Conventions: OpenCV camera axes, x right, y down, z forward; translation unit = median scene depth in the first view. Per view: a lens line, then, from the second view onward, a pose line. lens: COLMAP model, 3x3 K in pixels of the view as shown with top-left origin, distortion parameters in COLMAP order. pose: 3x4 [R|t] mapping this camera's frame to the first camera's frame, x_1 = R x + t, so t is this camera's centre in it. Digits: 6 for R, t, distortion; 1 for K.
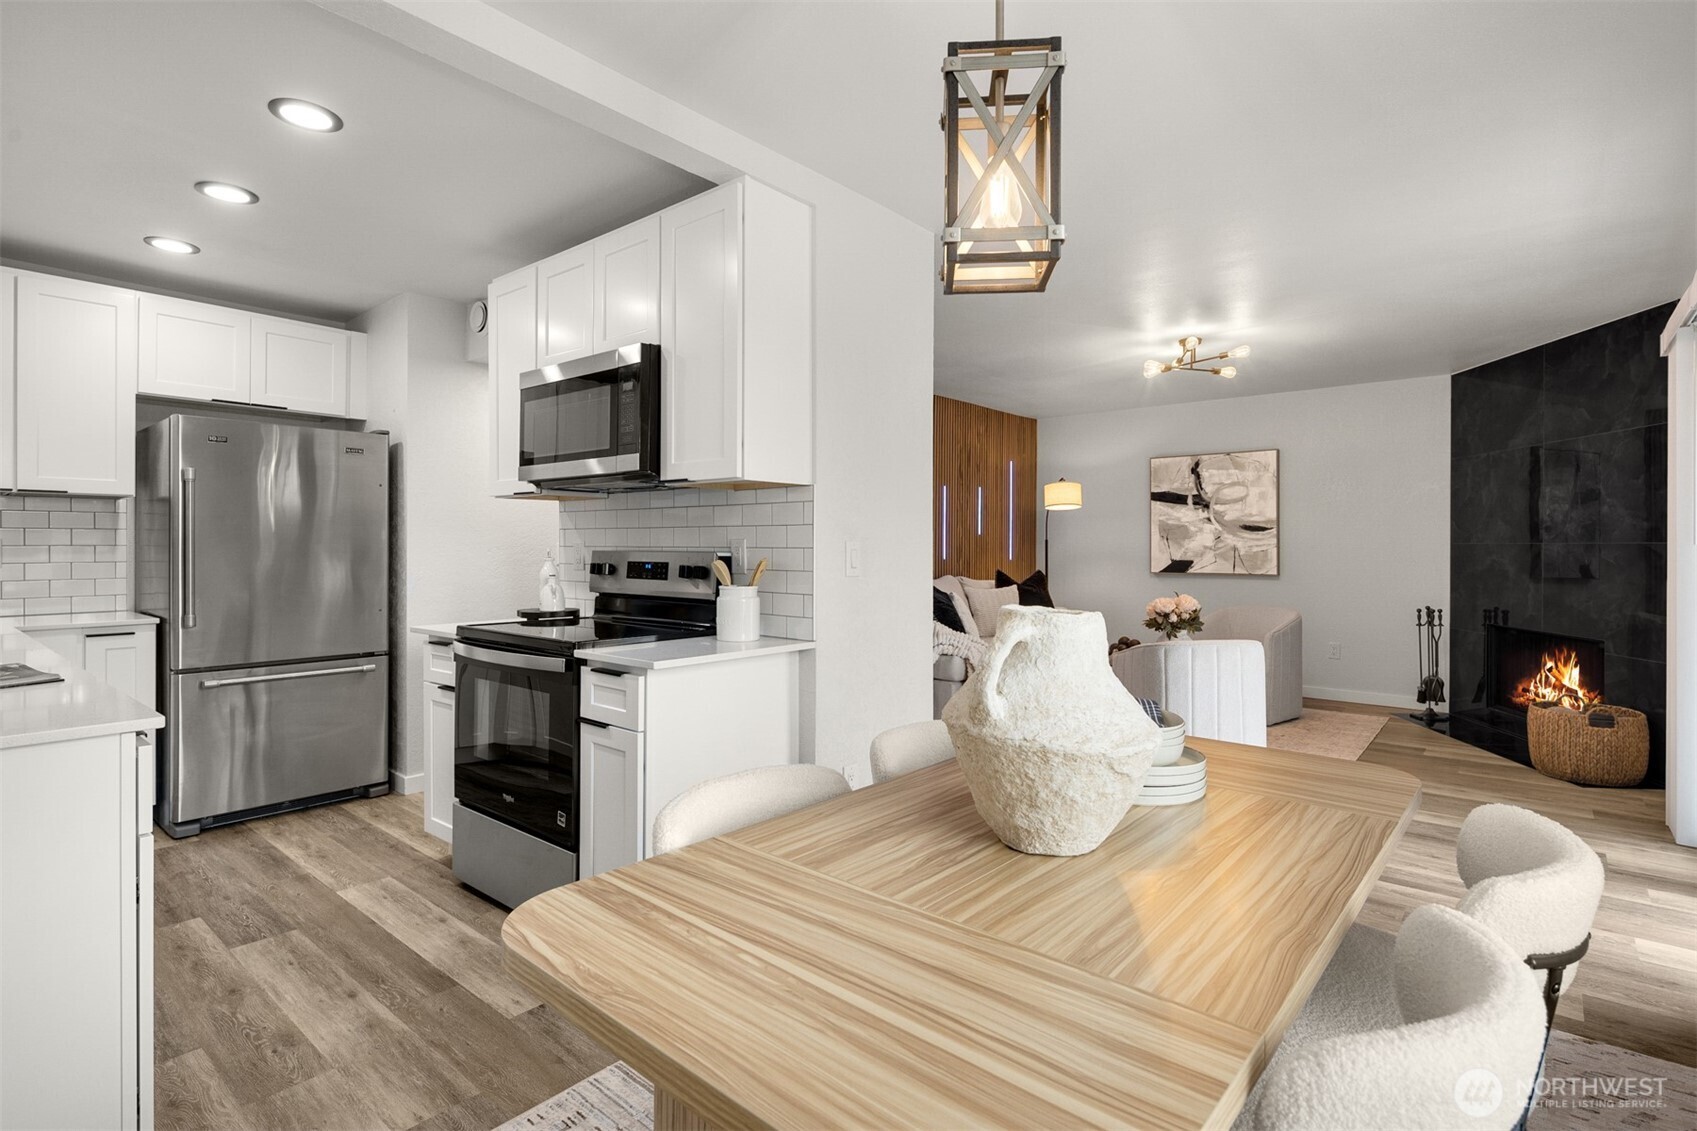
lens RADIAL K [[818.1, 0, 848.5], [0, 818.1, 565.5], [0, 0, 1]] dist [-0.000471, -0.000372]
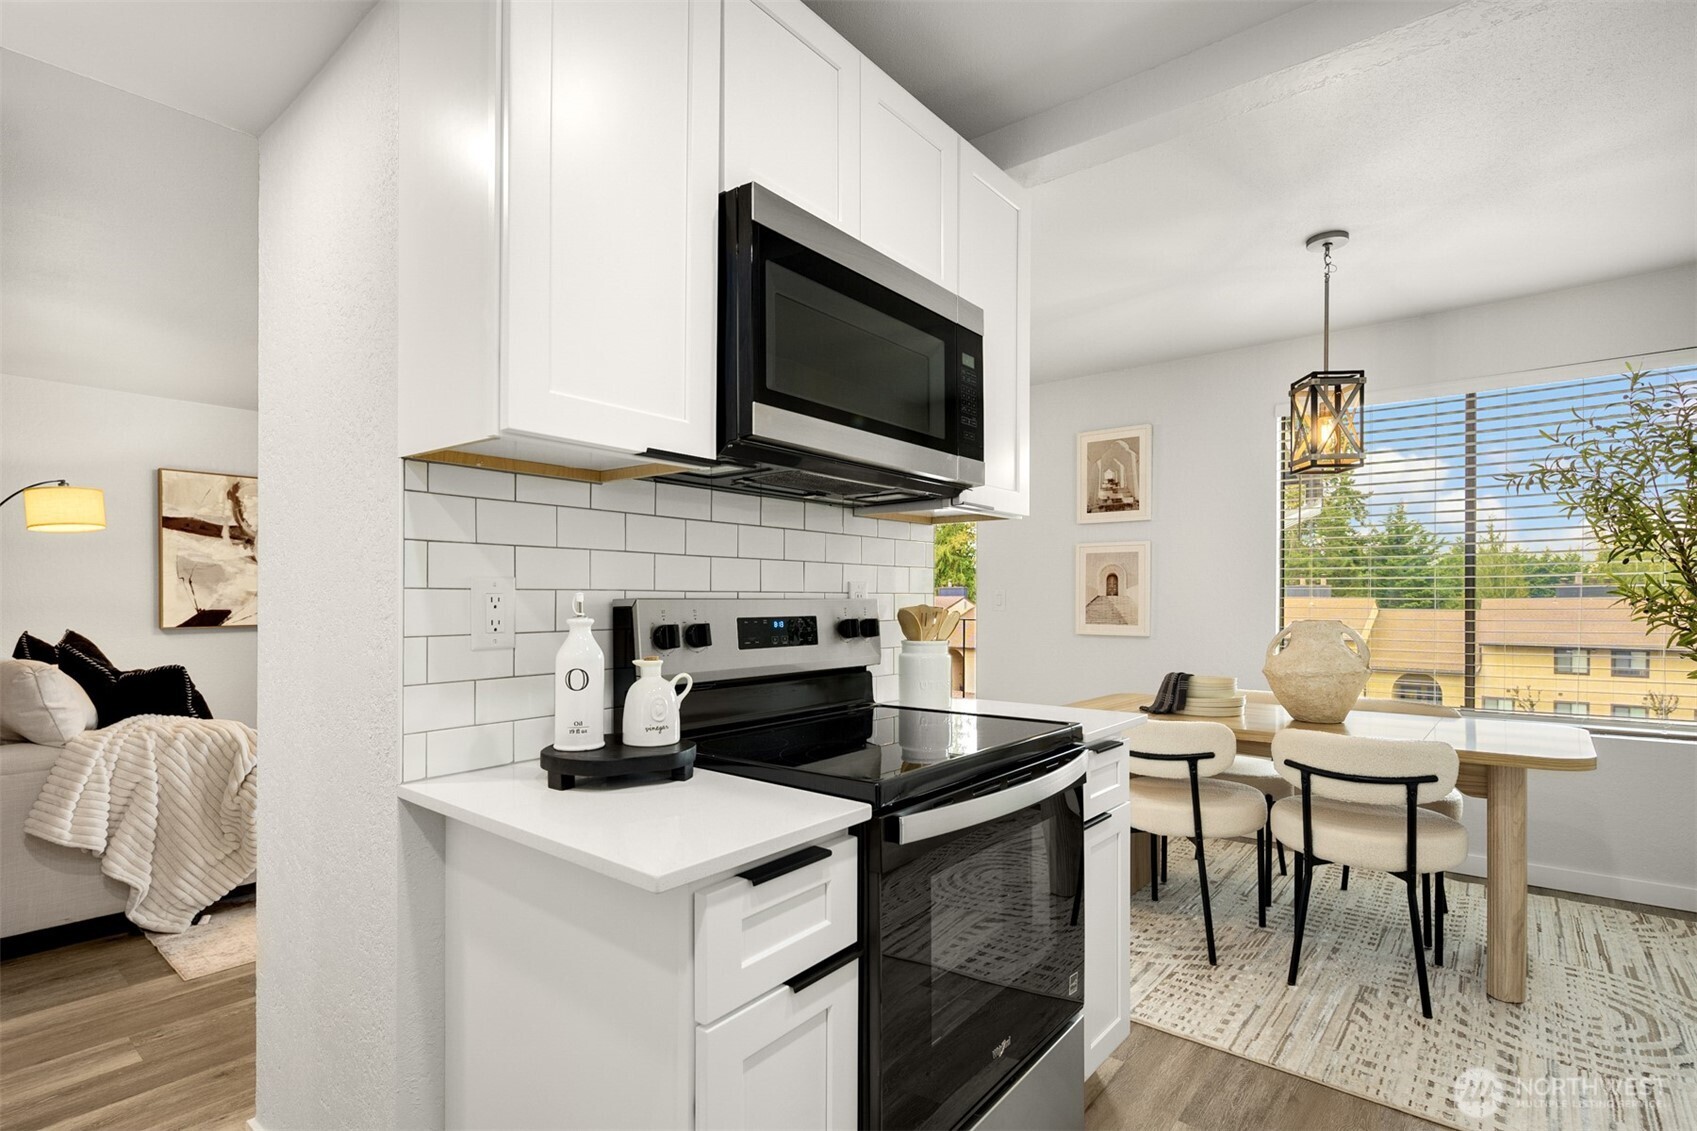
lens RADIAL K [[813.7, 0, 843.3], [0, 813.7, 608.3], [0, 0, 1]] dist [-0.001562, -0.003844]
pose [[-0.036647, -0.014249, 0.999227, -0.378028], [0.018638, 0.999715, 0.014939, -0.008447], [-0.999154, 0.019171, -0.036371, 0.447982]]
